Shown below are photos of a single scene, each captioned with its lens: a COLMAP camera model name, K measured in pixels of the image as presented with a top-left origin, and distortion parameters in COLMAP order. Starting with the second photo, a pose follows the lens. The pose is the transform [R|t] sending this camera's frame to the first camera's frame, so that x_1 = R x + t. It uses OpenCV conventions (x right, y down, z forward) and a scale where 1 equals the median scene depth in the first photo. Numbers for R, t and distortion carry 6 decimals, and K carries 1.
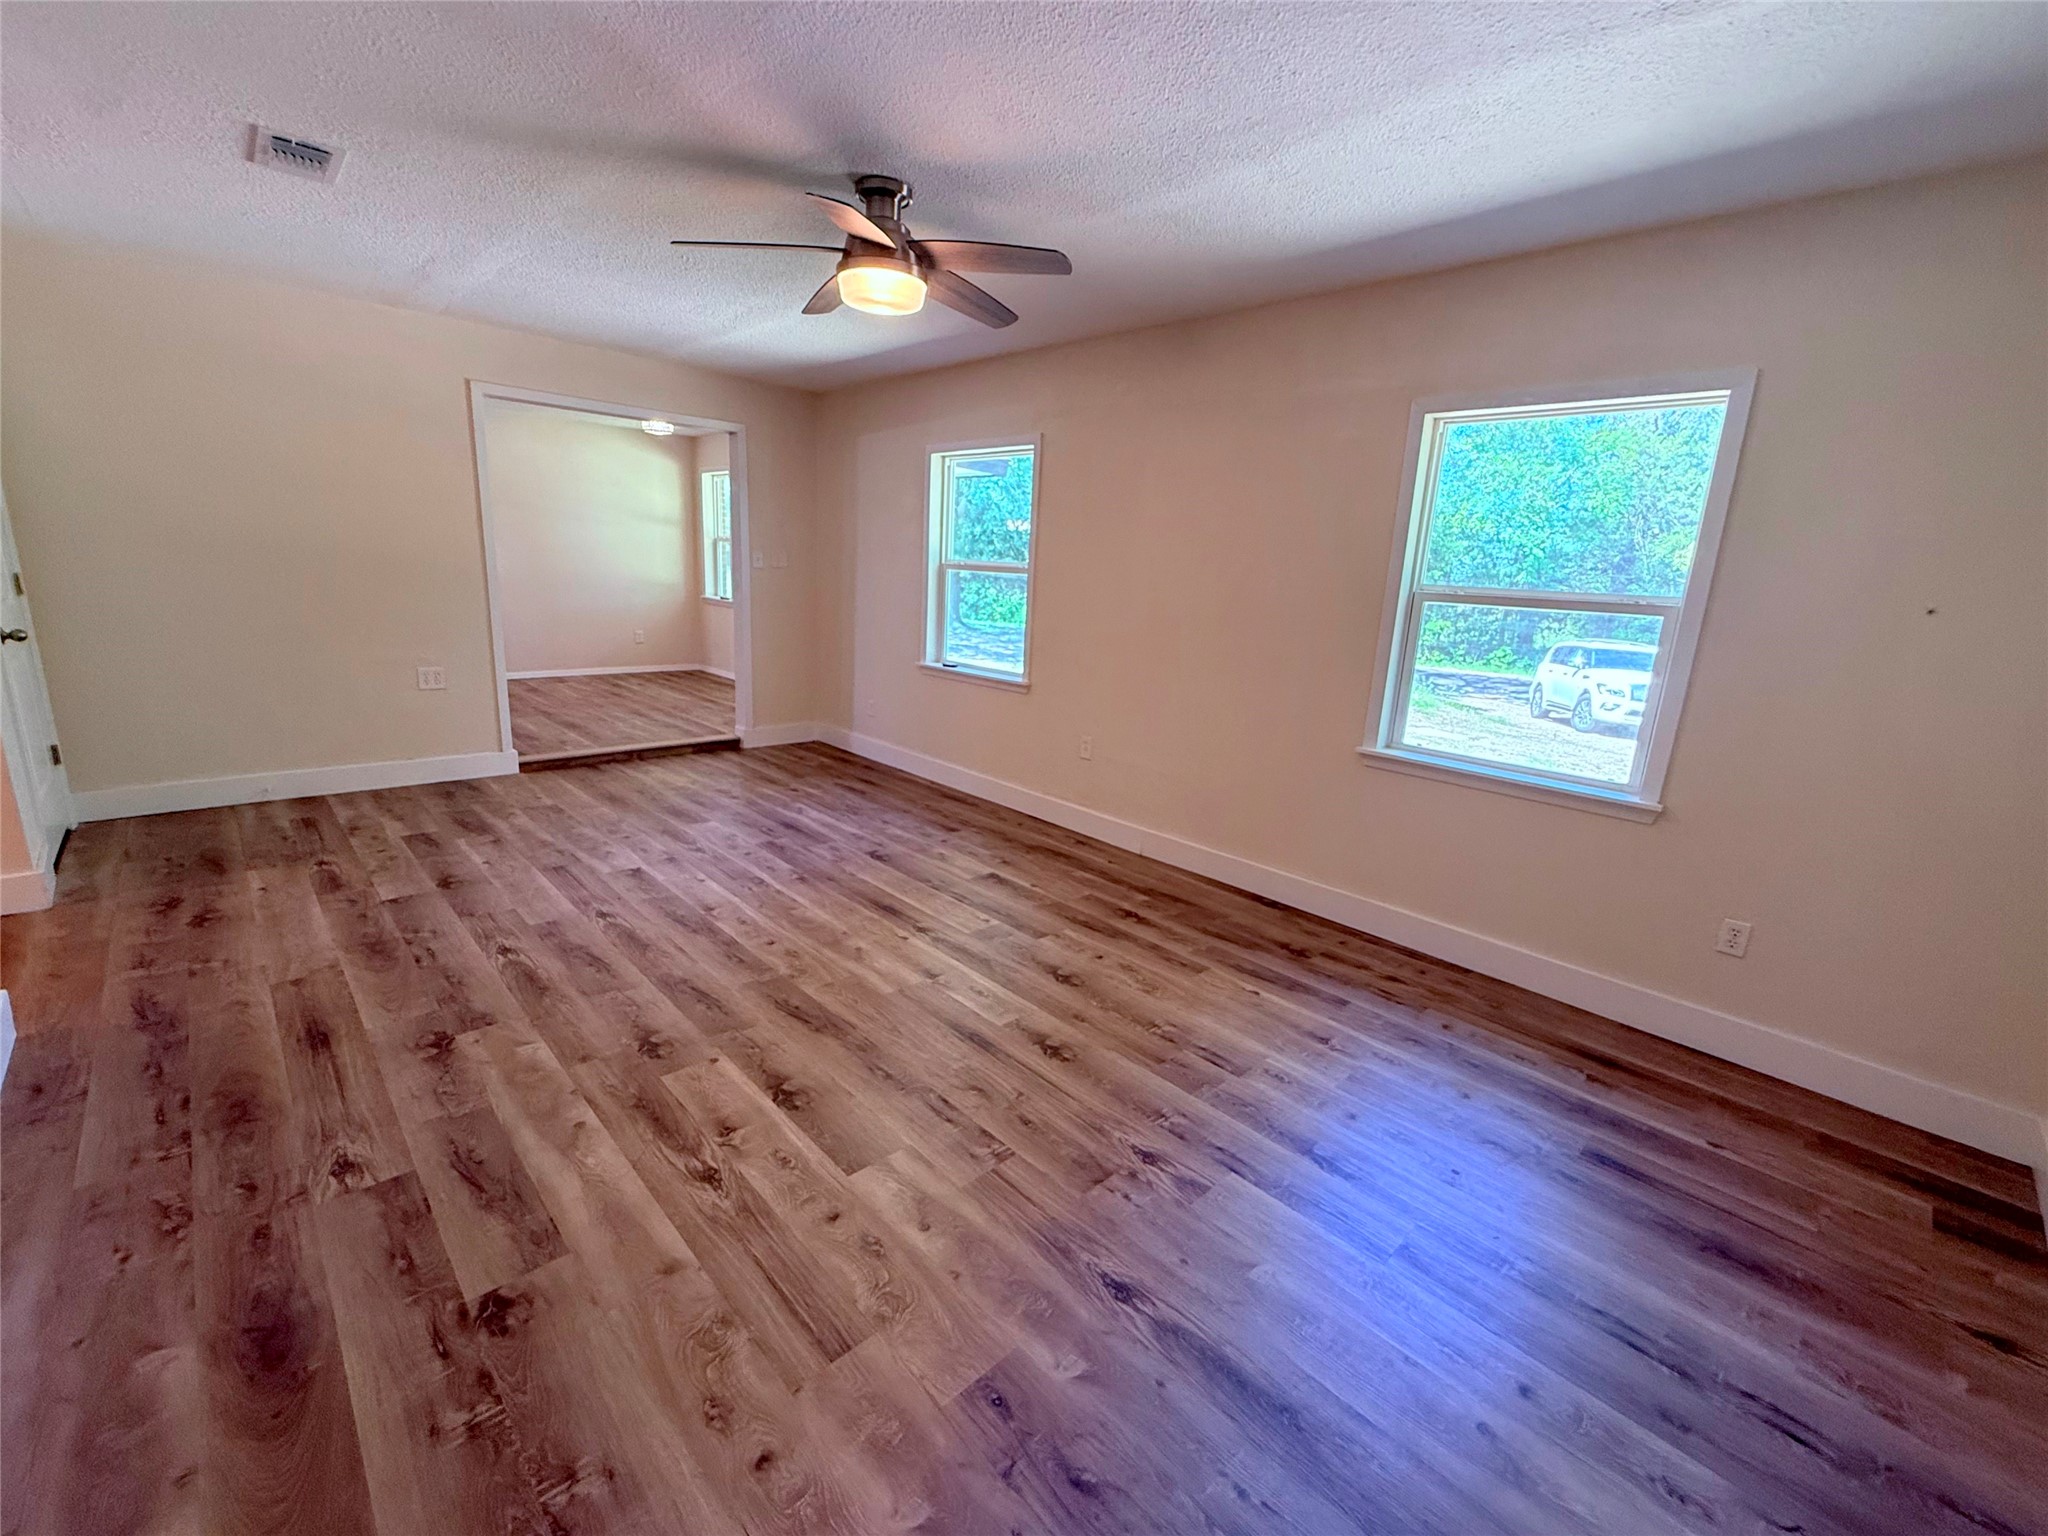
lens RADIAL K [[838.6, 0, 1024.0], [0, 838.6, 768.0], [0, 0, 1]] dist [0.002462, -0.000081]
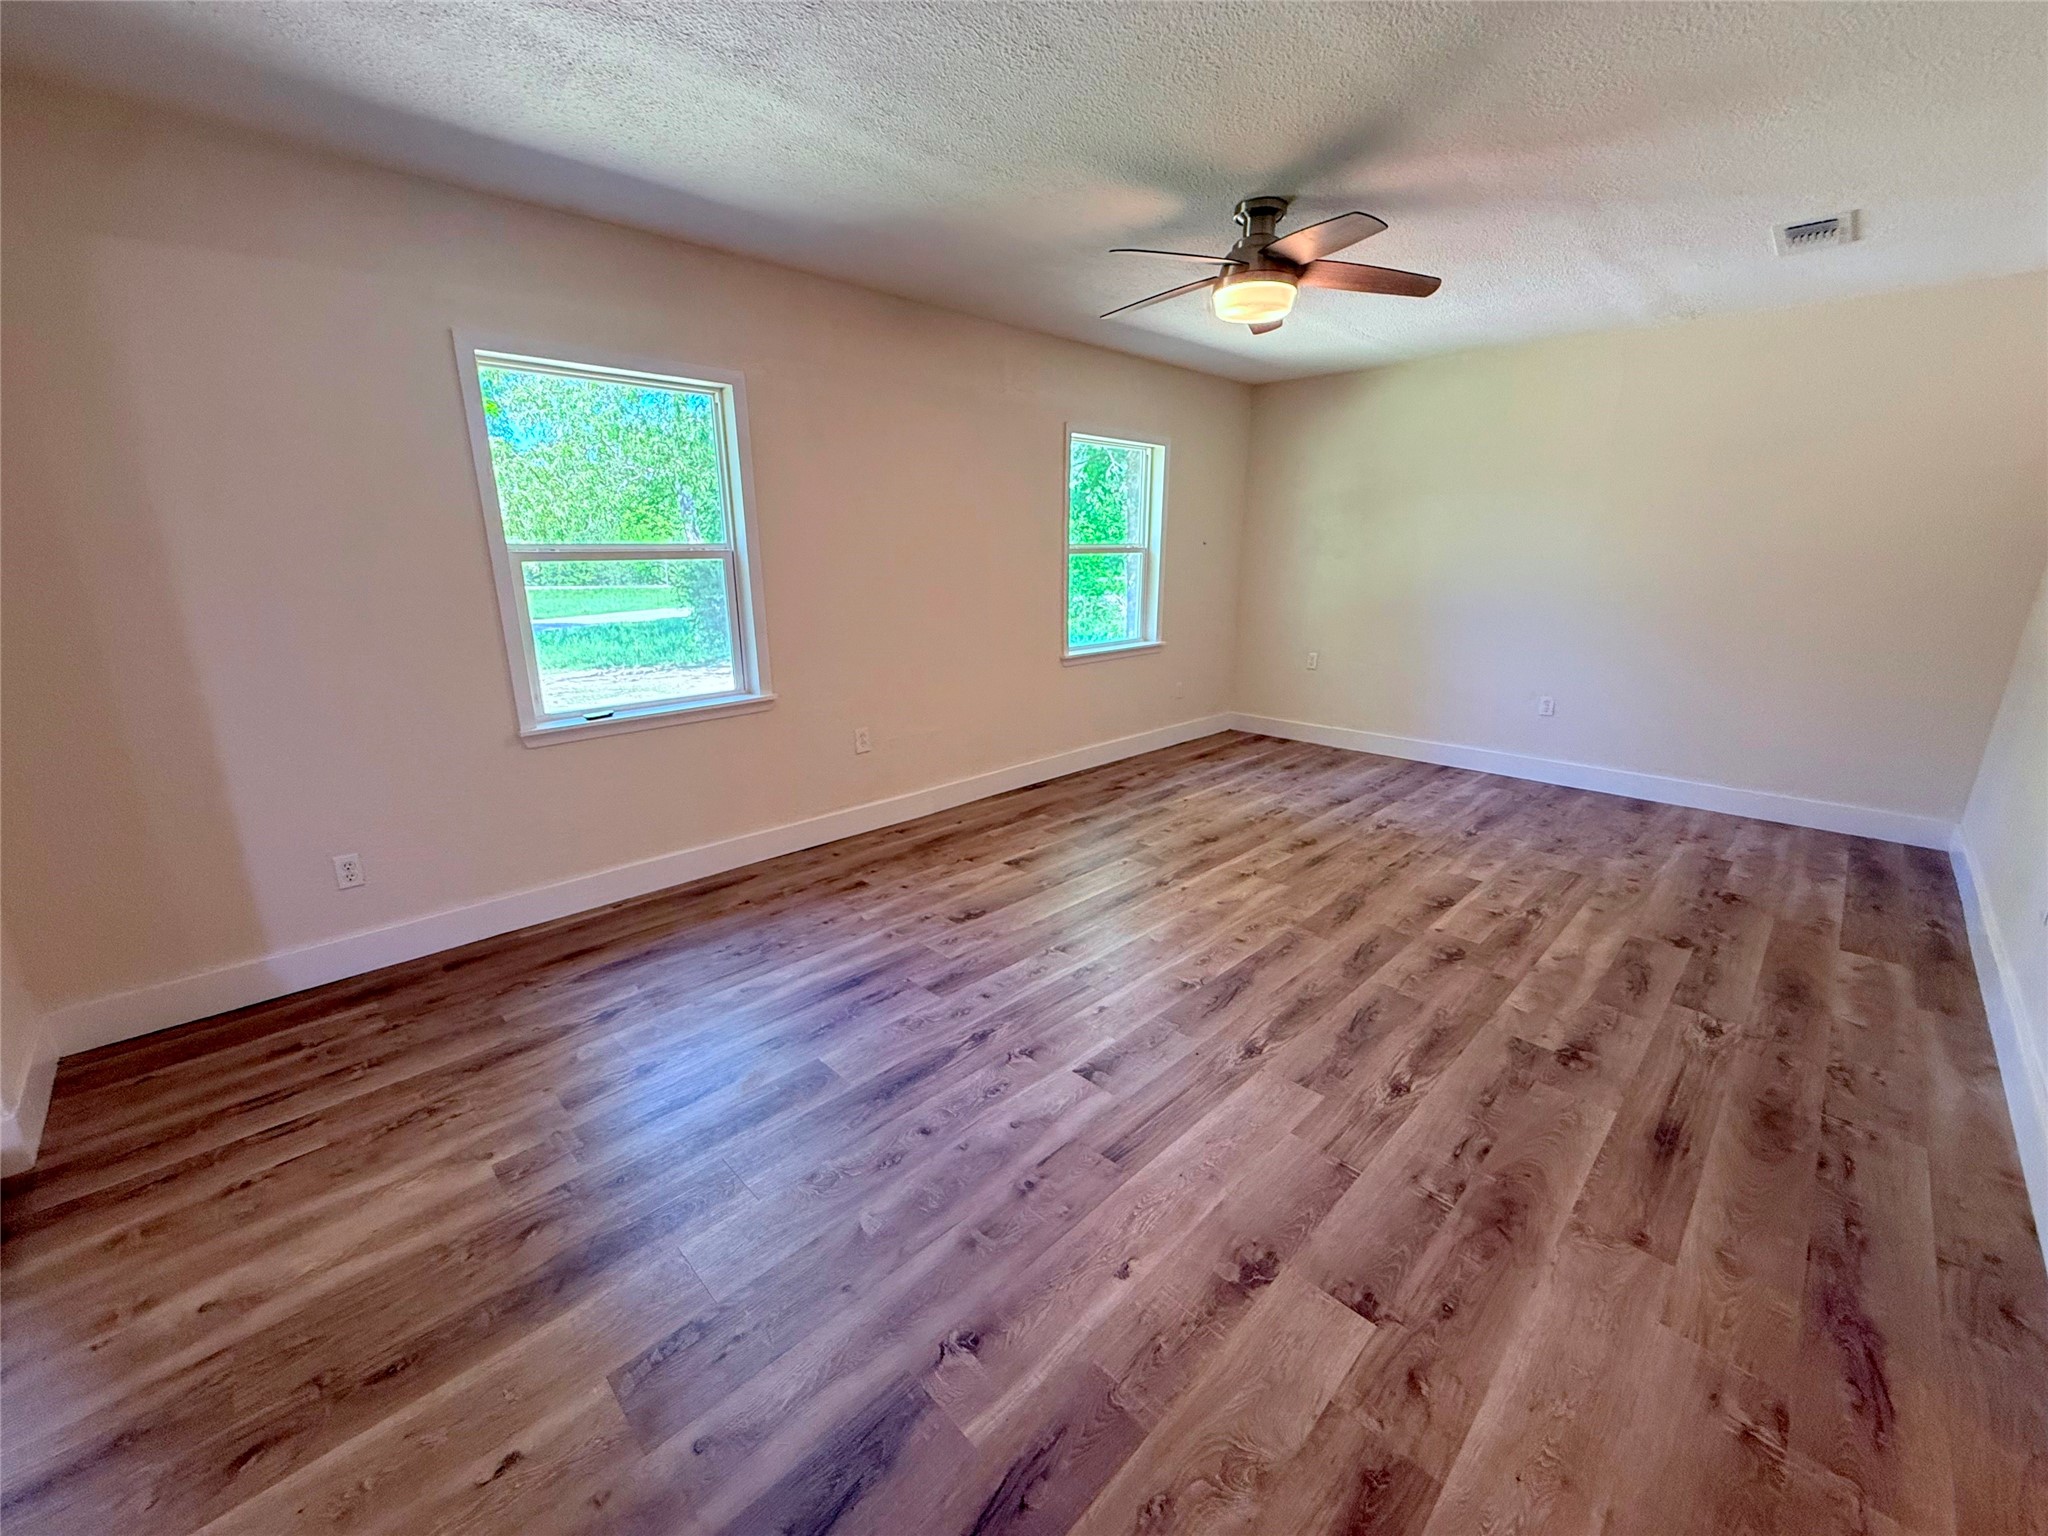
lens RADIAL K [[824.2, 0, 1024.0], [0, 824.2, 768.0], [0, 0, 1]] dist [-0.000675, 0.000790]
pose [[-0.013542, -0.312227, 0.949911, -1.185001], [0.238173, 0.921647, 0.306333, -0.341512], [-0.971128, 0.230391, 0.061883, 1.174720]]
